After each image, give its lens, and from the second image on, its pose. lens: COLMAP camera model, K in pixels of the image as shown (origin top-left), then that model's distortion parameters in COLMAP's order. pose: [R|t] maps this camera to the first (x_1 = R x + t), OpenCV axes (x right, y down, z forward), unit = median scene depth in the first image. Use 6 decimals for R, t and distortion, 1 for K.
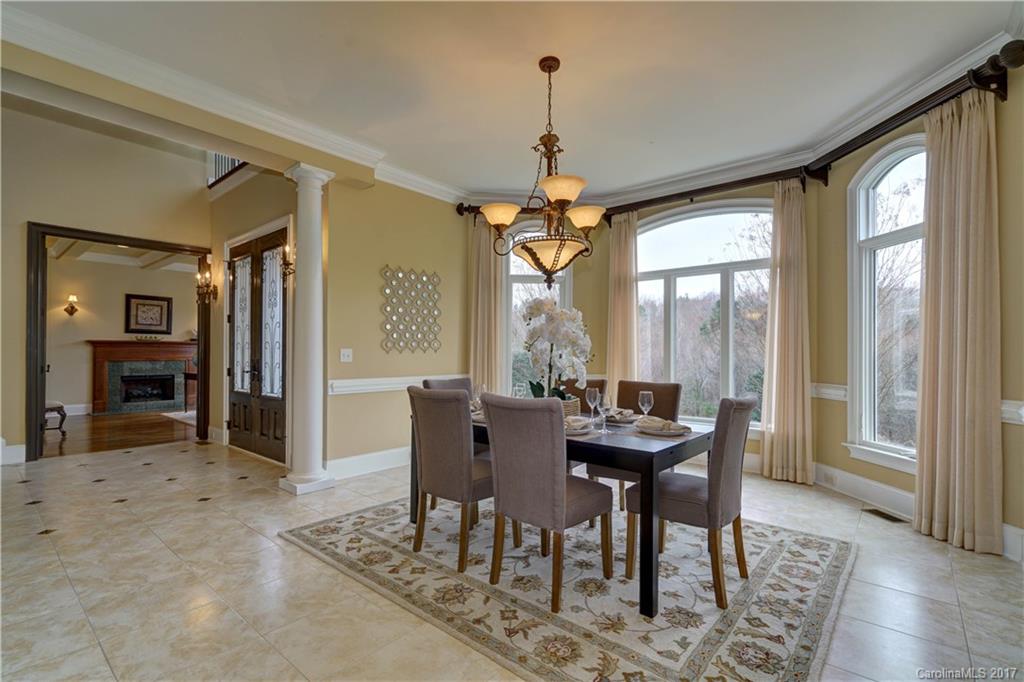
lens RADIAL K [[474.5, 0, 514.4], [0, 474.5, 344.4], [0, 0, 1]] dist [-0.001220, -0.000288]
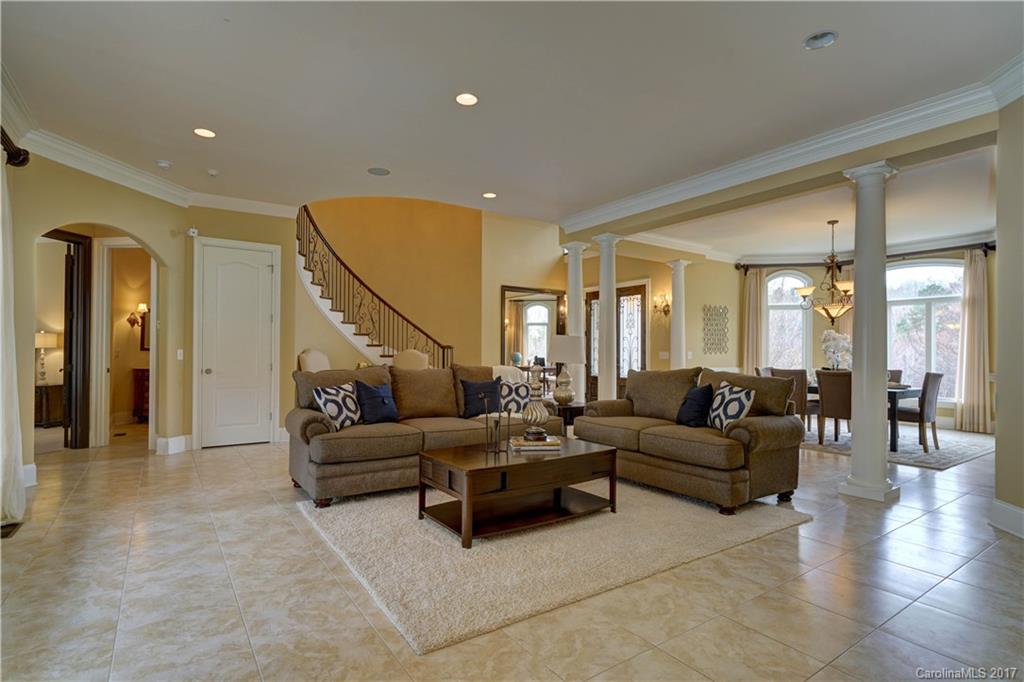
lens RADIAL K [[506.2, 0, 509.8], [0, 506.2, 342.6], [0, 0, 1]] dist [0.003164, -0.000450]
pose [[0.962048, 0.000540, -0.272881, -0.220466], [-0.000823, 0.999999, -0.000925, -0.009893], [0.272881, 0.001114, 0.962047, -0.507626]]
